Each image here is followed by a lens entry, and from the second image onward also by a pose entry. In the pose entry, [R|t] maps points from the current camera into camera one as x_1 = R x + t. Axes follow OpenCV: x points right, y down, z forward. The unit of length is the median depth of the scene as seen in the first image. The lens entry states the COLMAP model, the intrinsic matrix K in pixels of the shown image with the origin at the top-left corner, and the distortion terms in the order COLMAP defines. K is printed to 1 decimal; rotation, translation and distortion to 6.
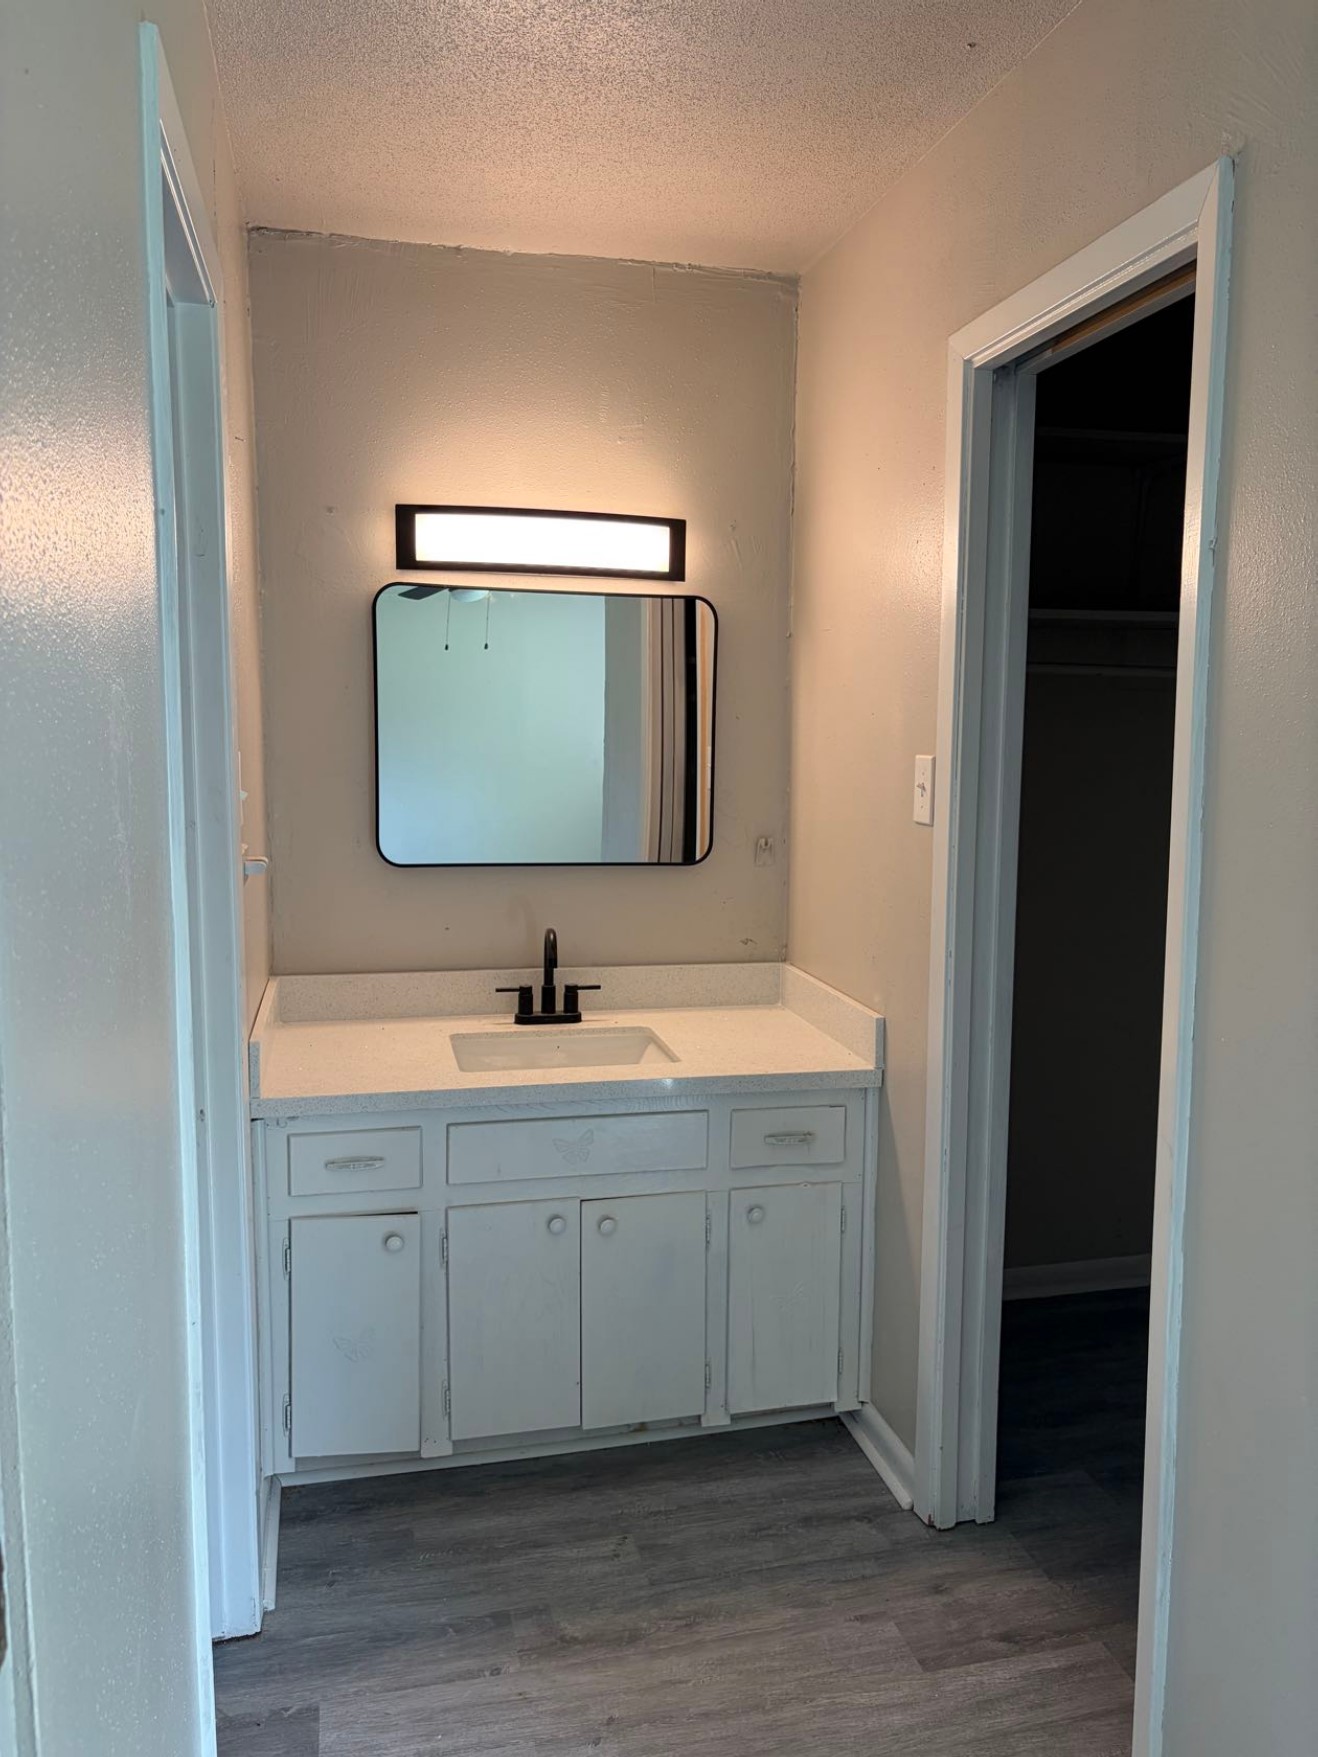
lens RADIAL K [[1318.3, 0, 659.0], [0, 1318.3, 878.5], [0, 0, 1]] dist [0.008856, -0.006243]
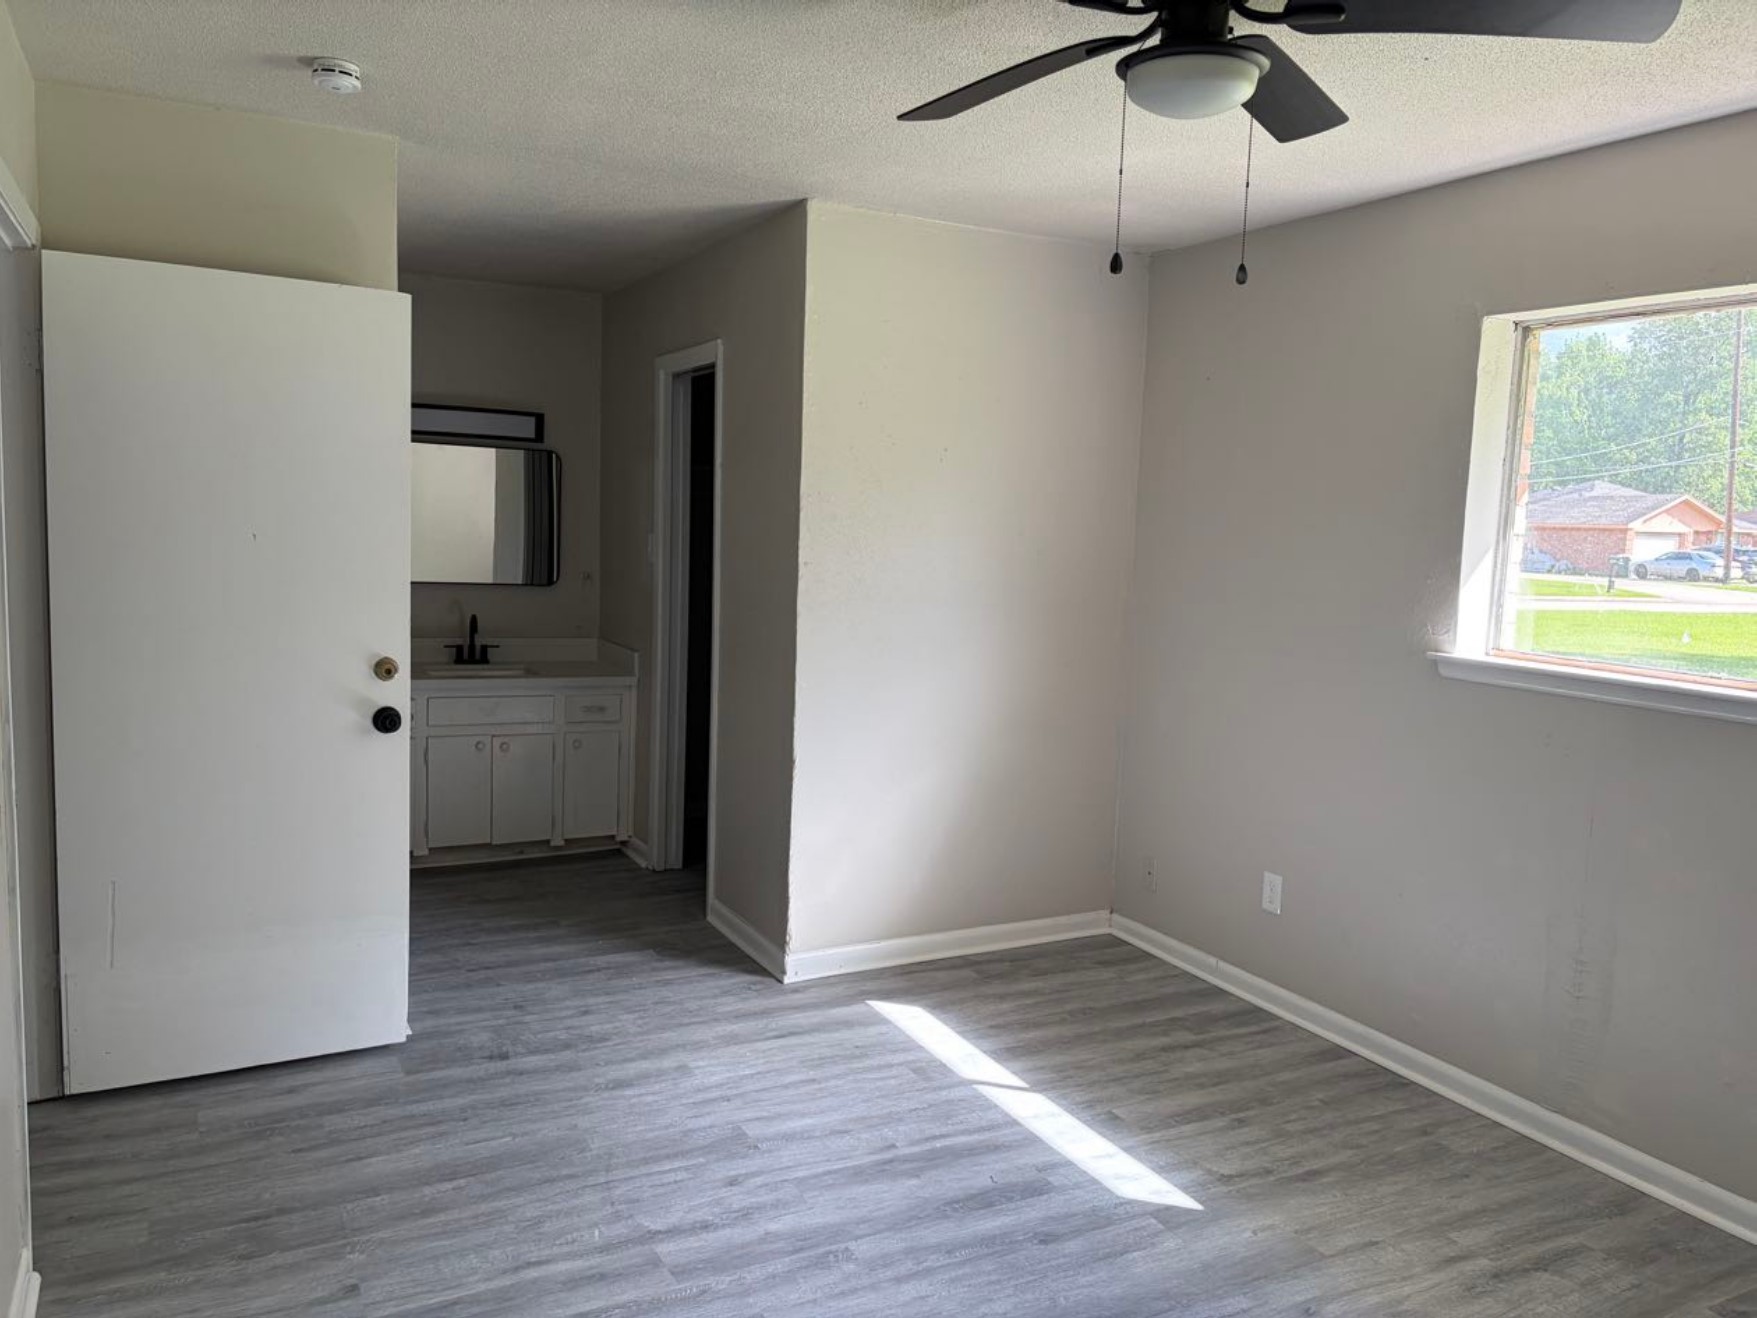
lens RADIAL K [[1318.3, 0, 880.4], [0, 1318.3, 663.3], [0, 0, 1]] dist [0.008856, -0.006243]
pose [[0.969728, -0.000331, 0.244189, 0.027752], [-0.002514, 0.999933, 0.011339, 0.096683], [-0.244176, -0.011609, 0.969661, -1.150246]]
